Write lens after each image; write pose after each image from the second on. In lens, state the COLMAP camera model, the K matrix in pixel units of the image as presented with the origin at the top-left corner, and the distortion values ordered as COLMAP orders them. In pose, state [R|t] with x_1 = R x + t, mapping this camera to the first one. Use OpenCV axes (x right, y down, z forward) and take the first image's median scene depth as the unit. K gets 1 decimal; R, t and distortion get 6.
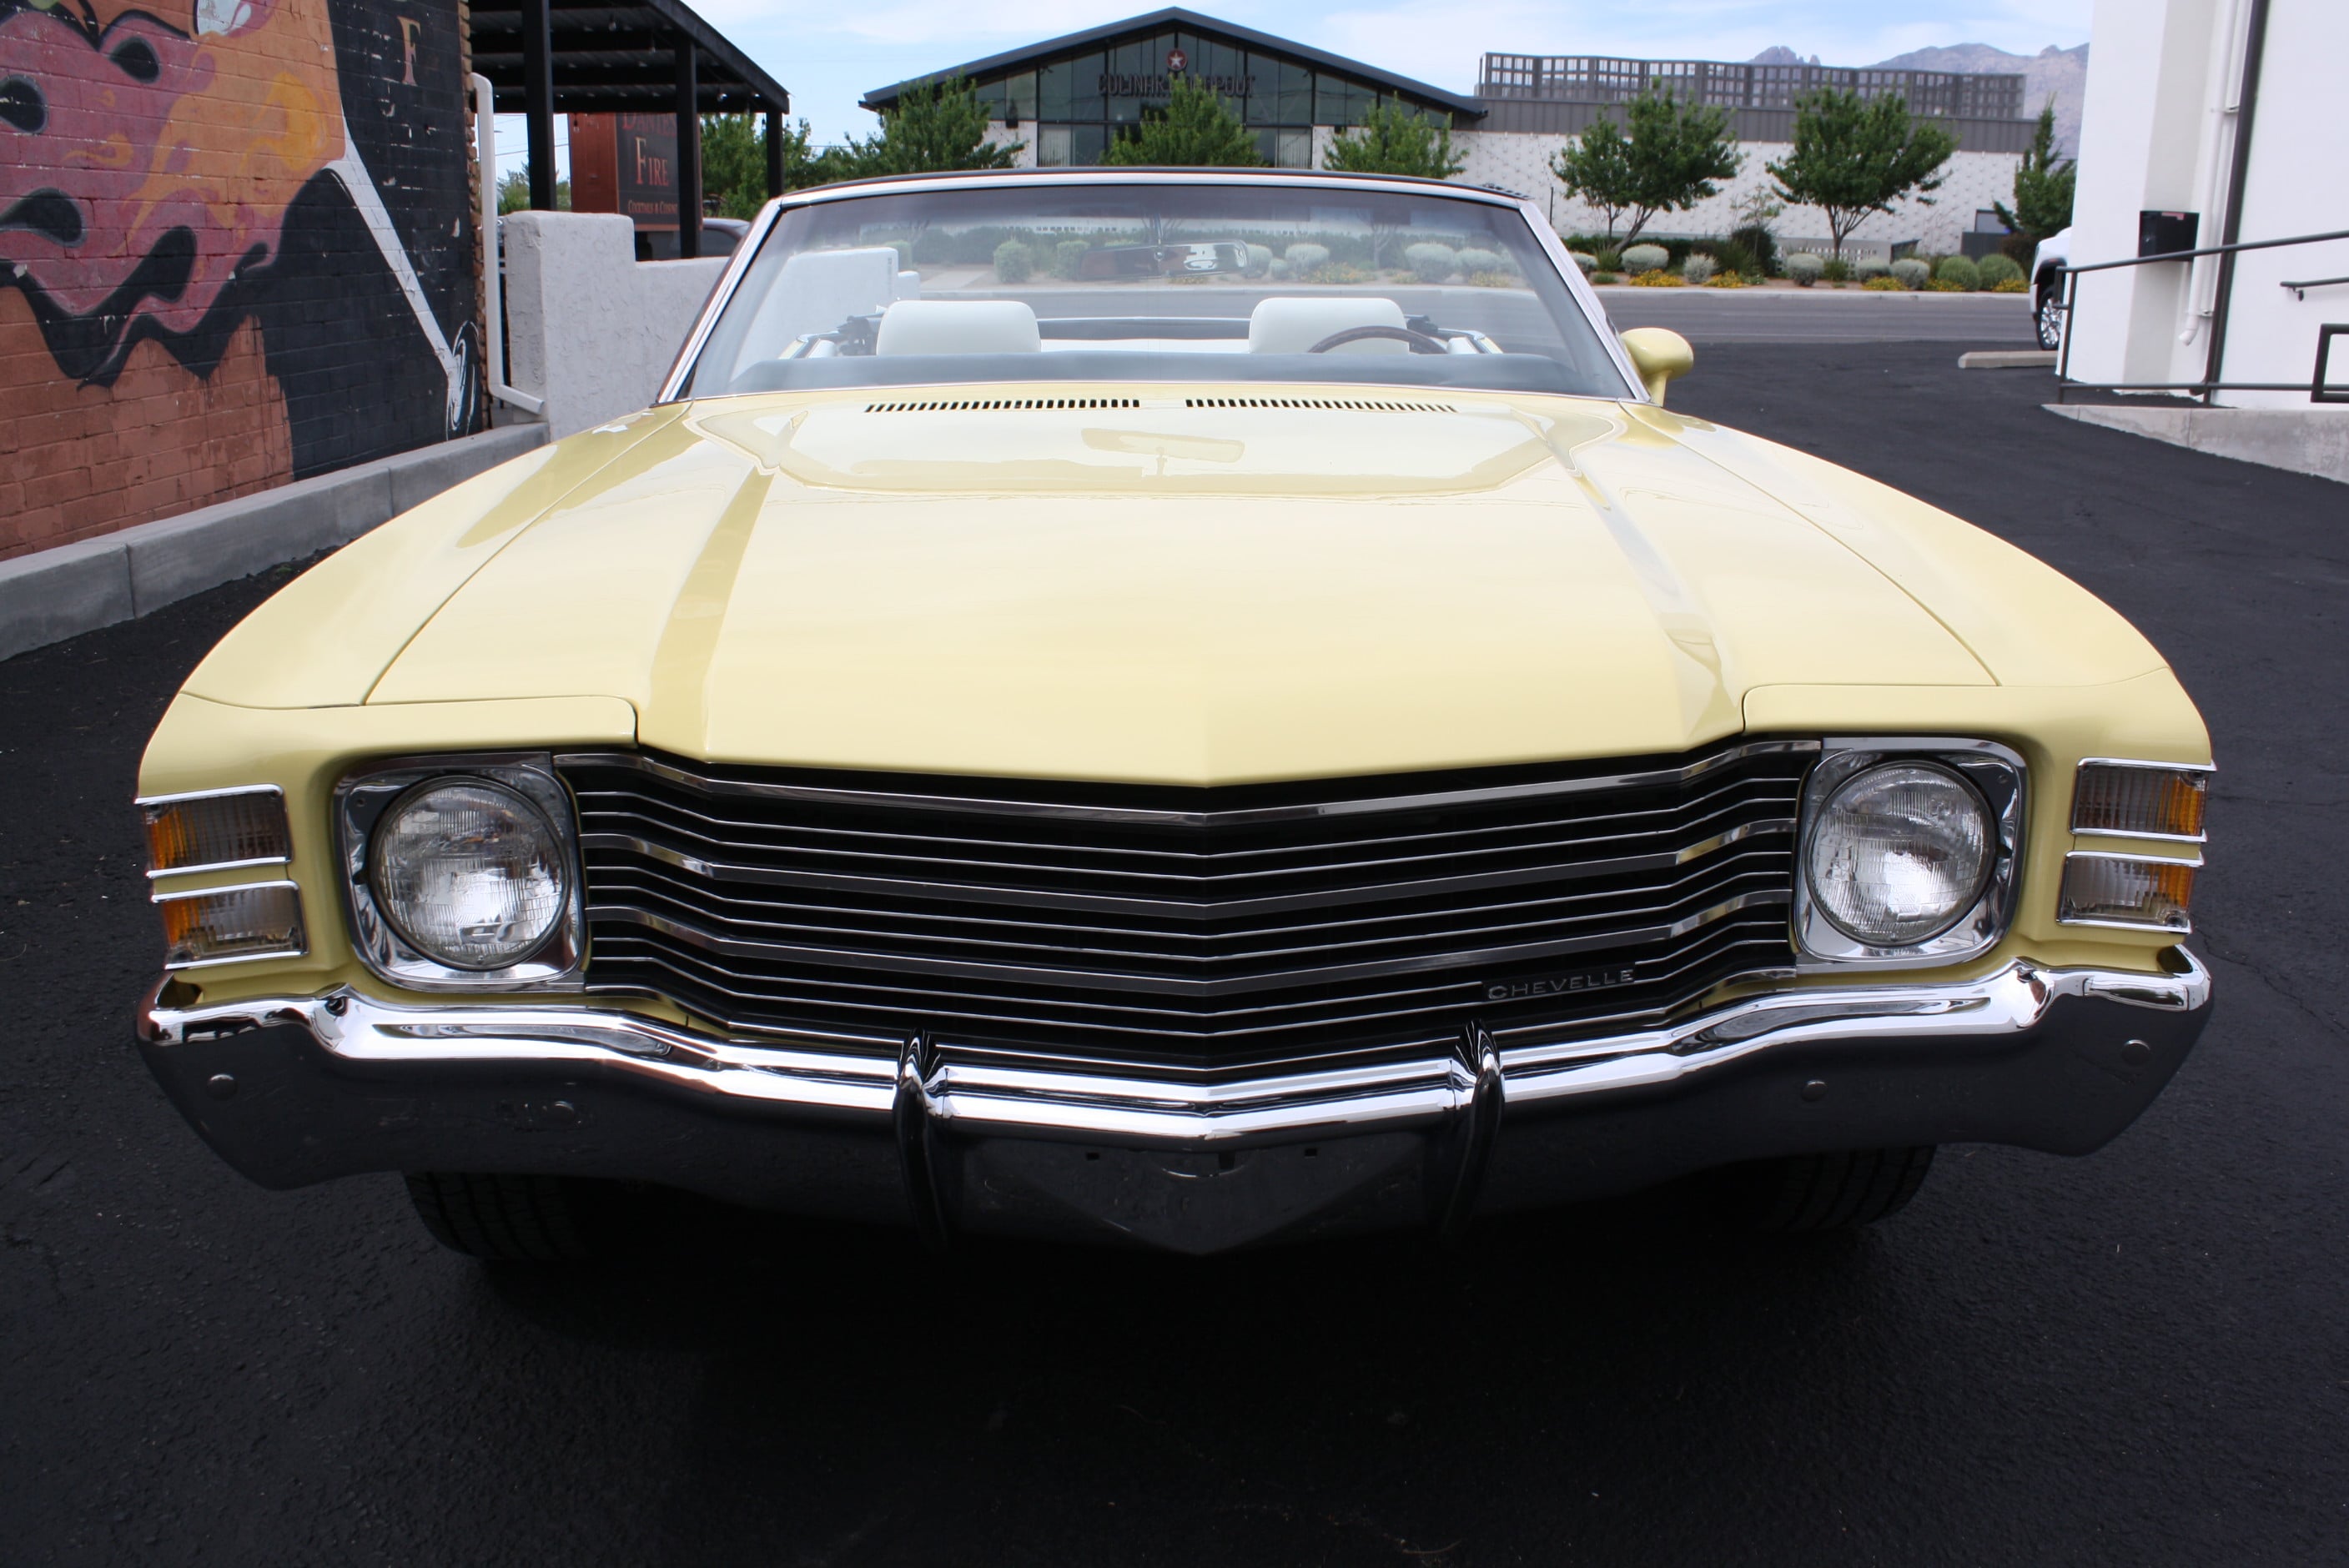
lens RADIAL K [[1983.6, 0, 1206.7], [0, 1983.6, 782.8], [0, 0, 1]] dist [-0.164804, 0.147203]
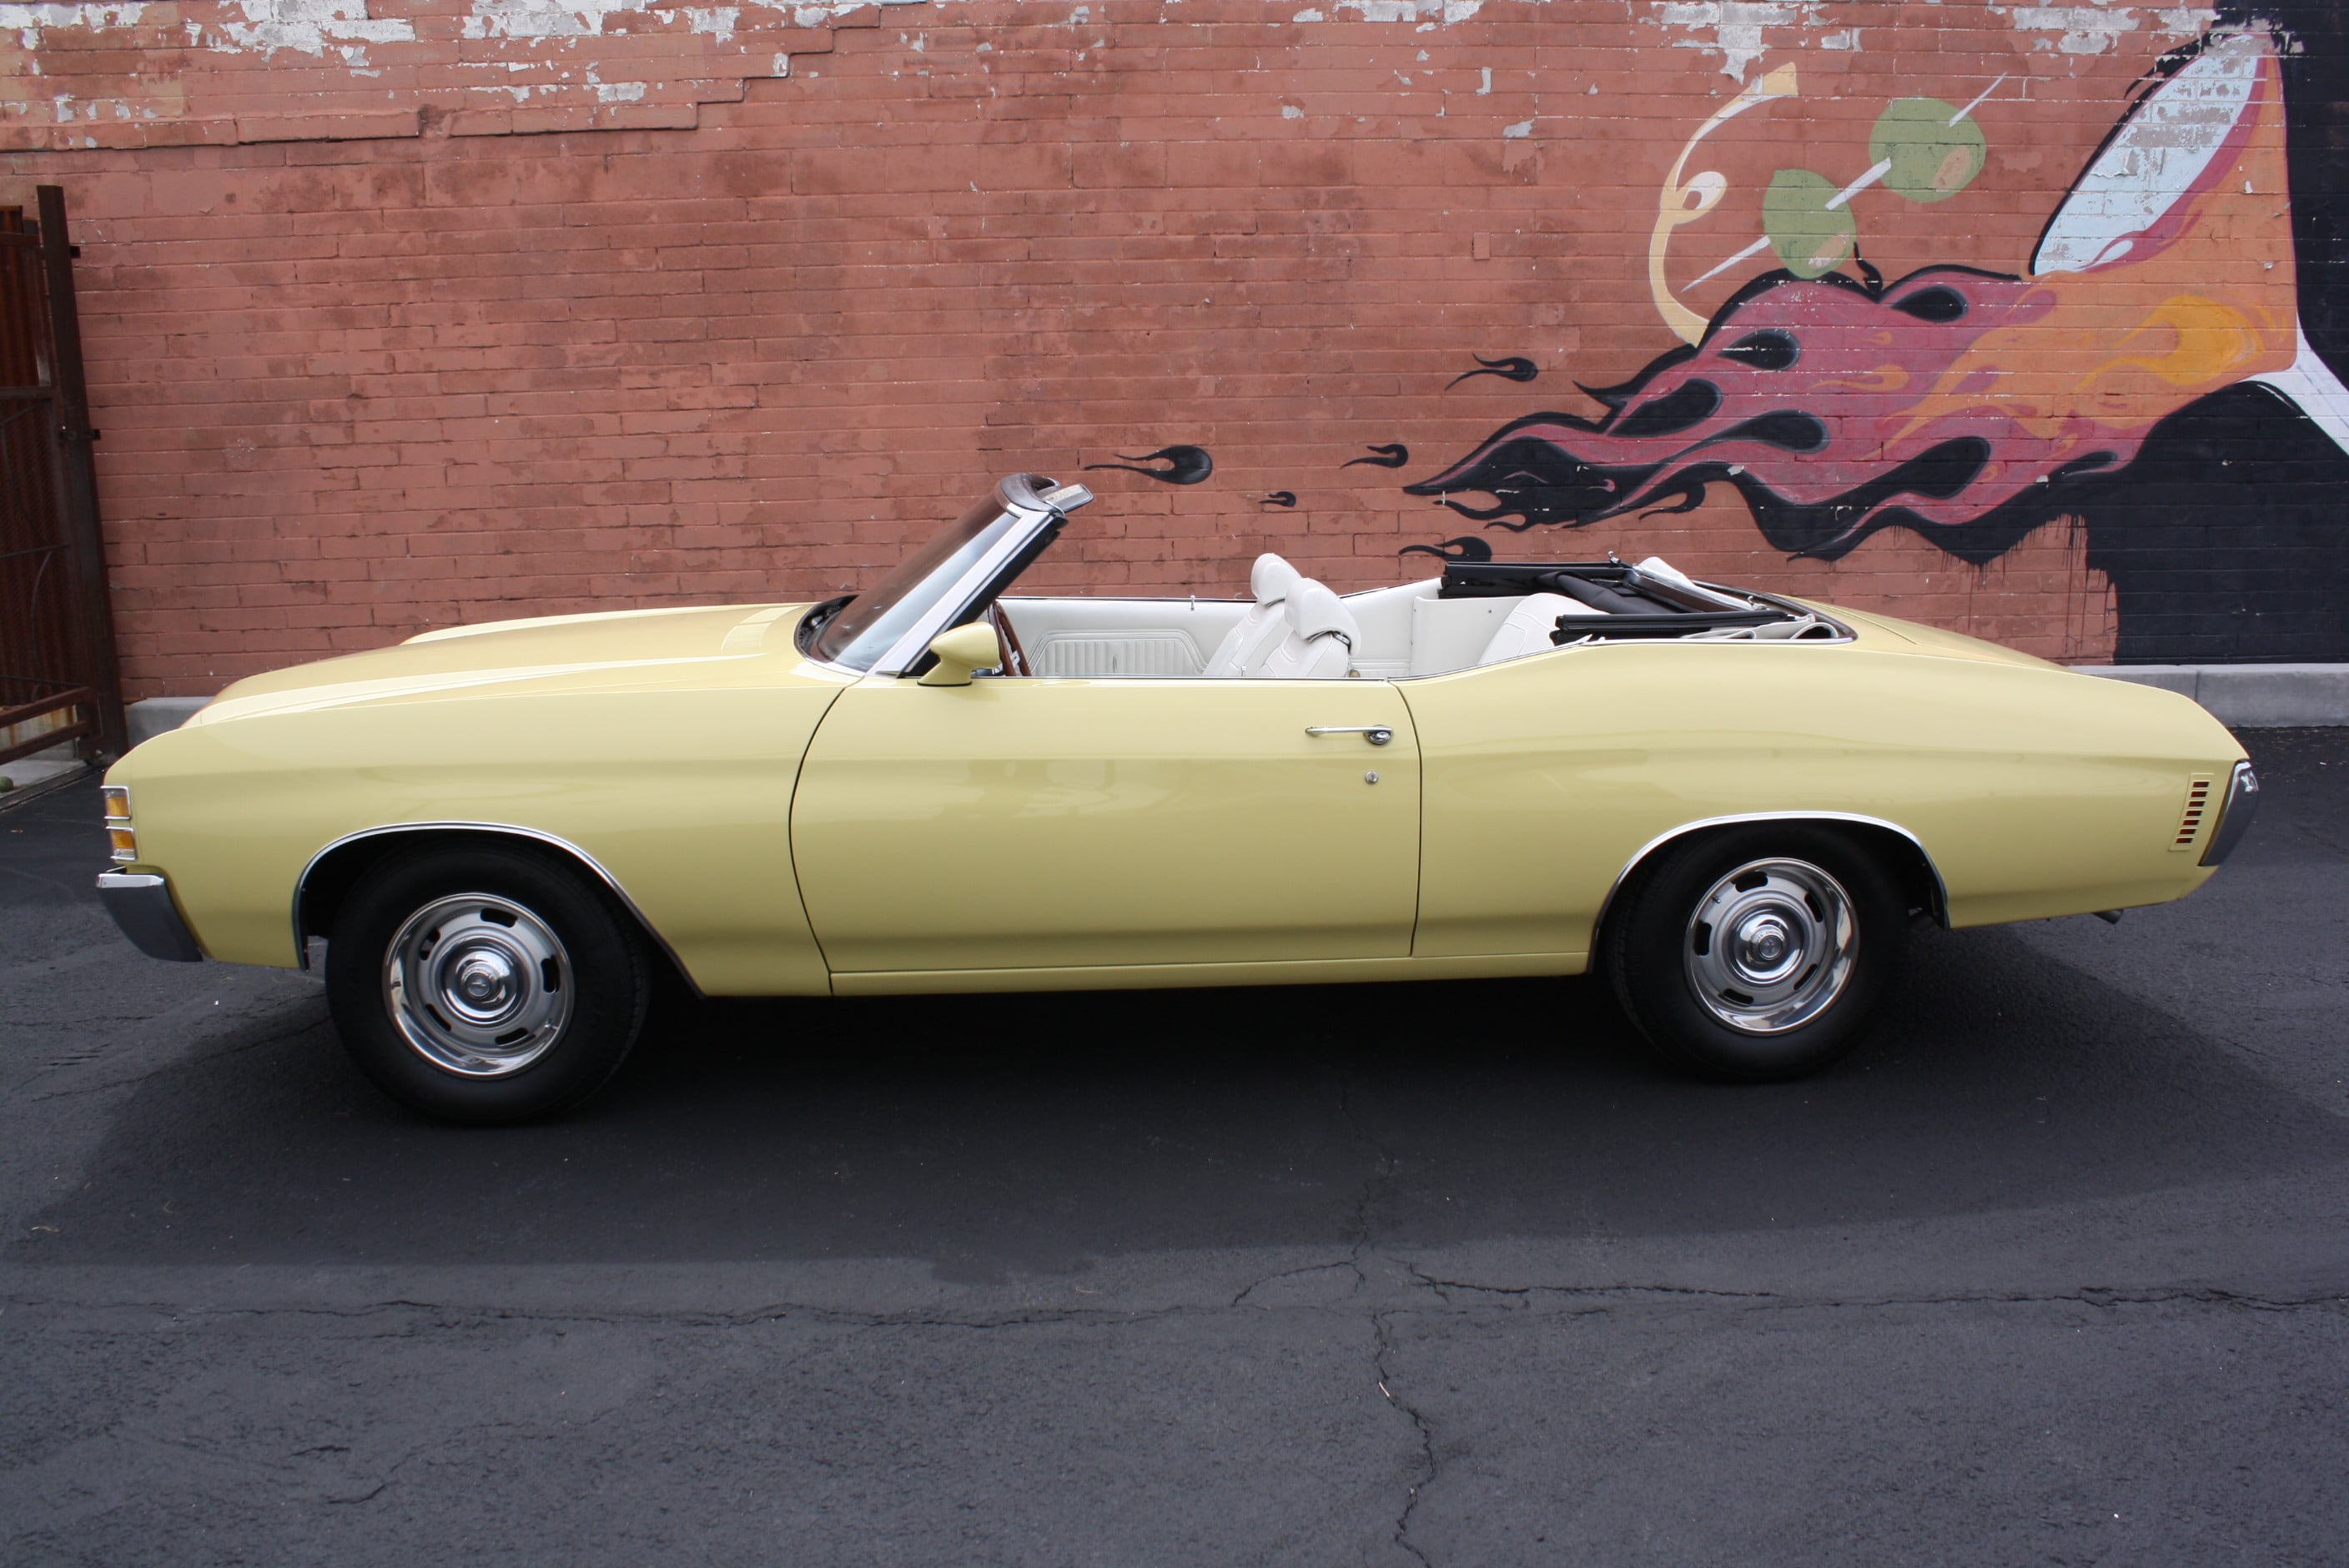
lens RADIAL K [[1976.4, 0, 1187.7], [0, 1976.4, 774.0], [0, 0, 1]] dist [-0.159341, 0.137271]
pose [[0.027853, 0.187919, -0.981790, 0.486699], [-0.254971, 0.951019, 0.174796, -0.129924], [0.966547, 0.245459, 0.074402, 0.357903]]
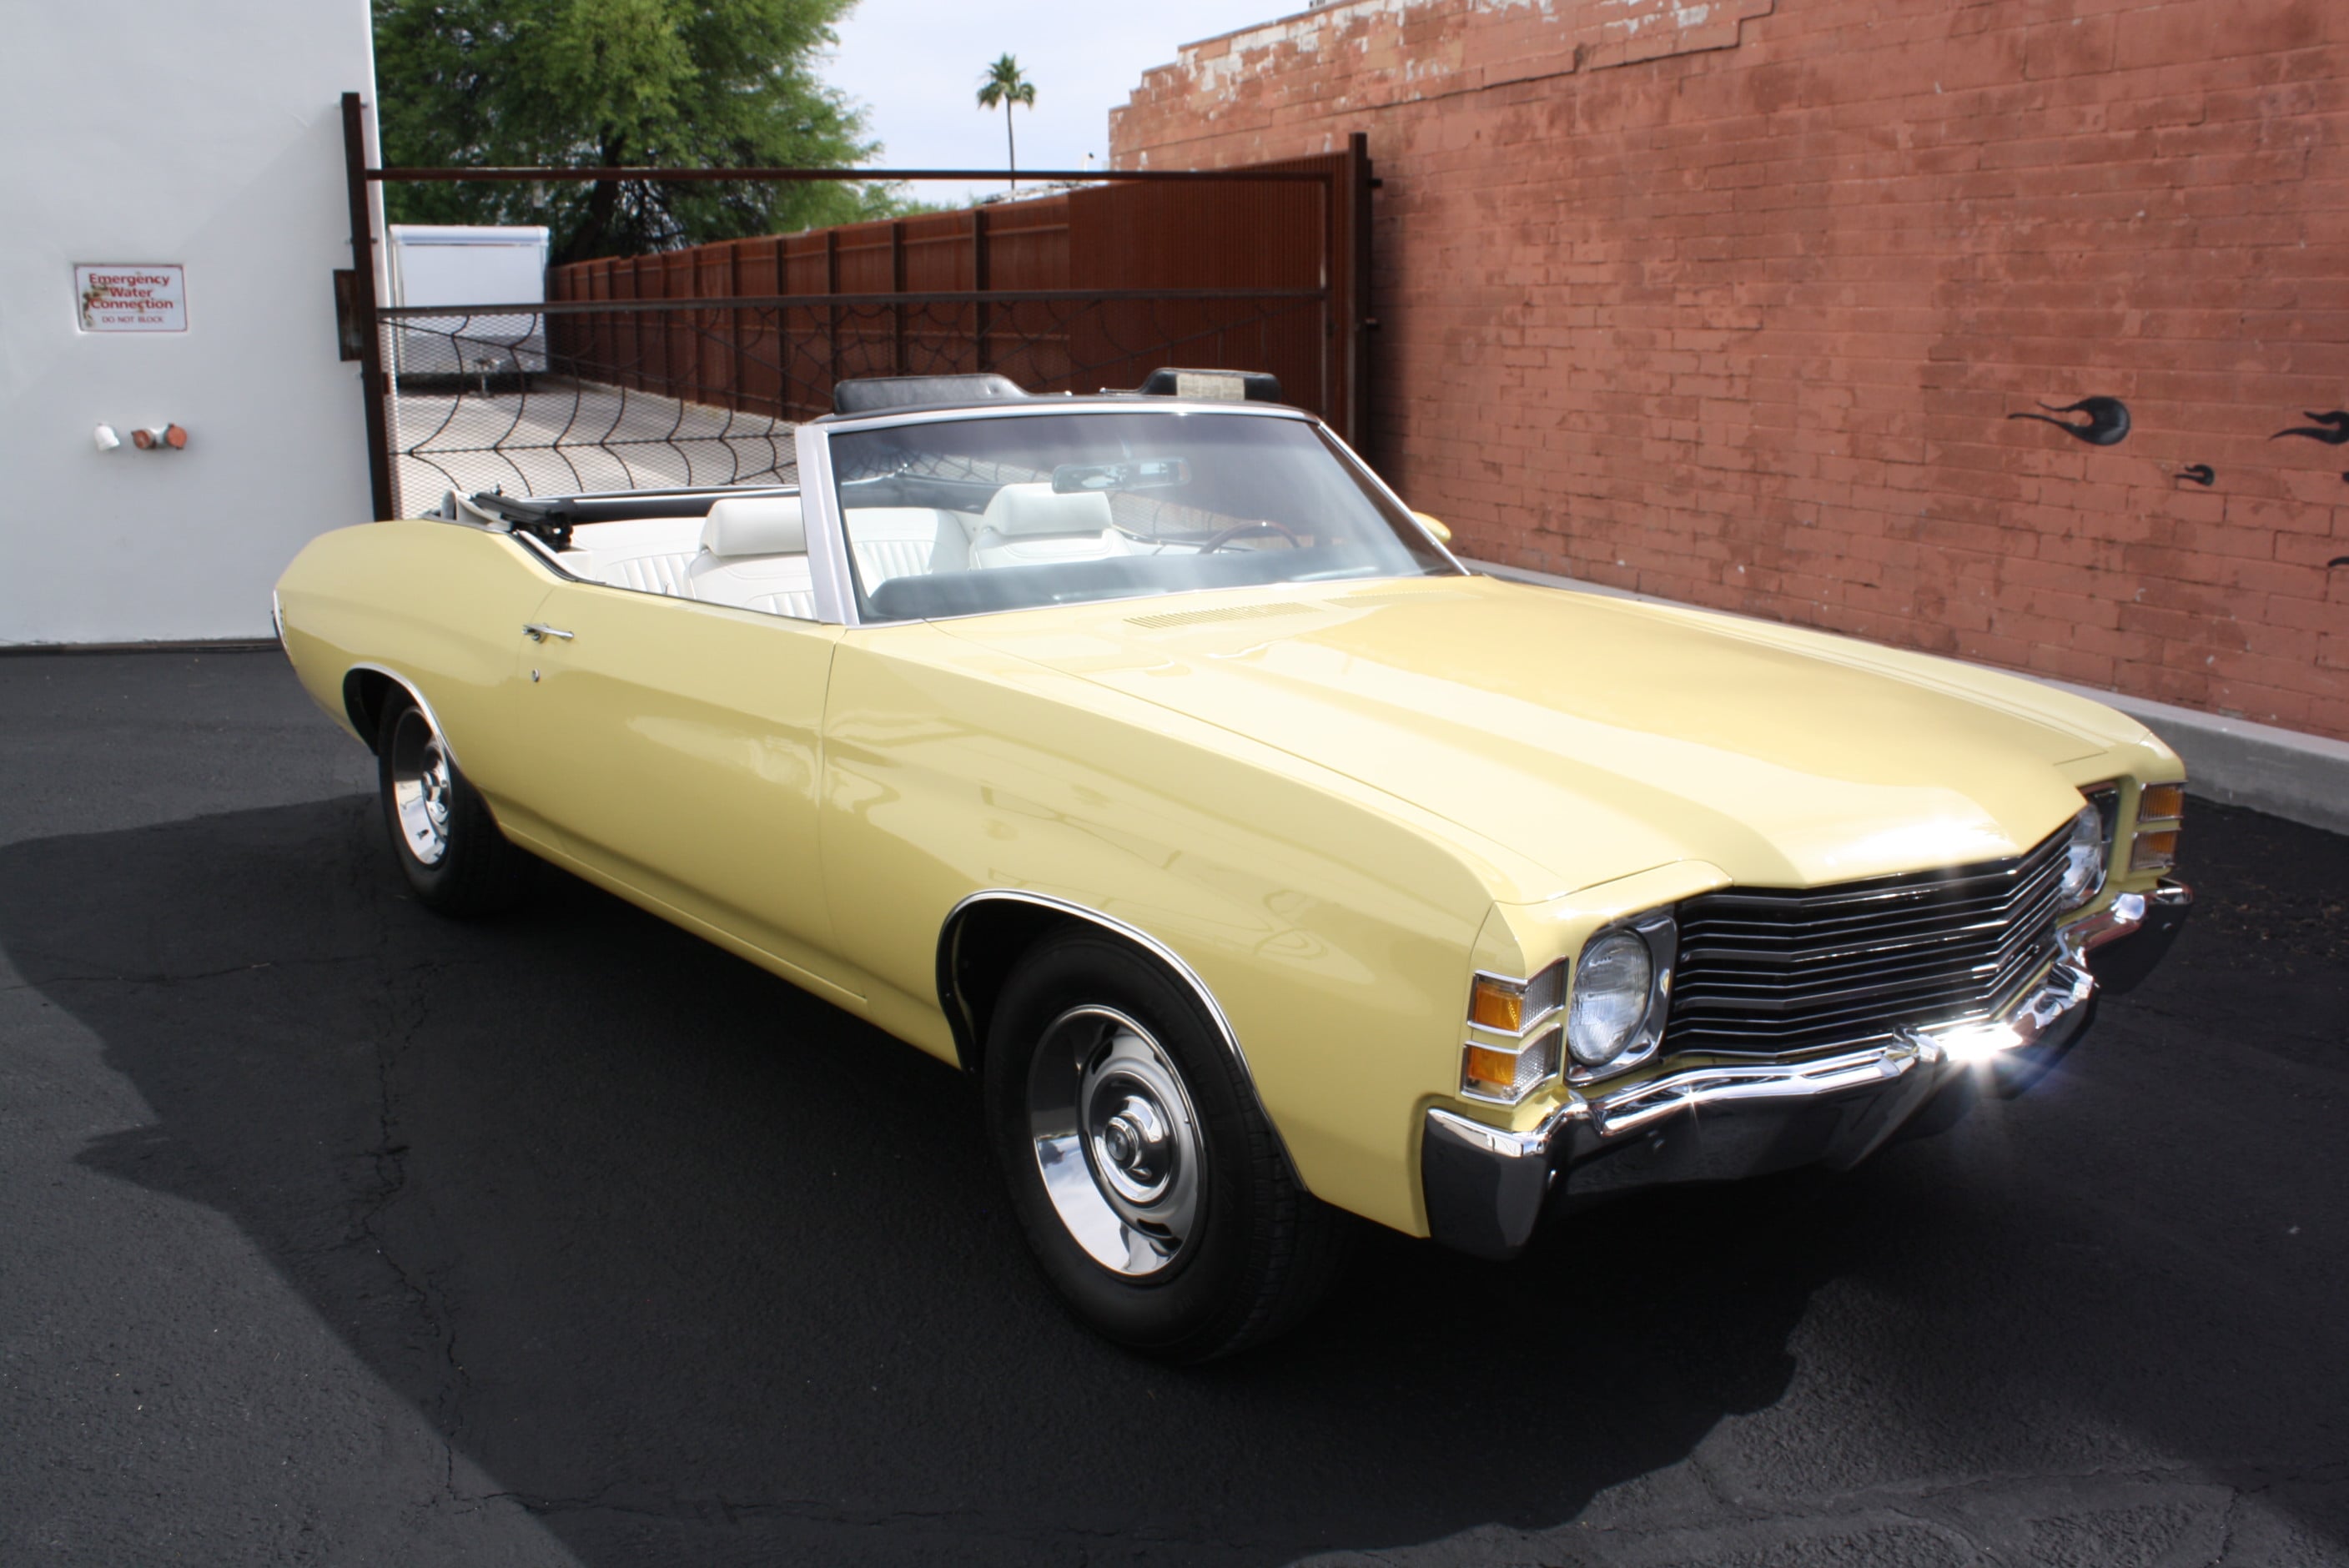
lens RADIAL K [[2066.2, 0, 1200.0], [0, 2066.2, 776.9], [0, 0, 1]] dist [-0.154975, 0.147863]
pose [[-0.907575, 0.076966, -0.412775, 0.201595], [-0.126696, 0.887041, 0.443966, -0.271339], [0.400318, 0.455230, -0.795306, 0.884410]]
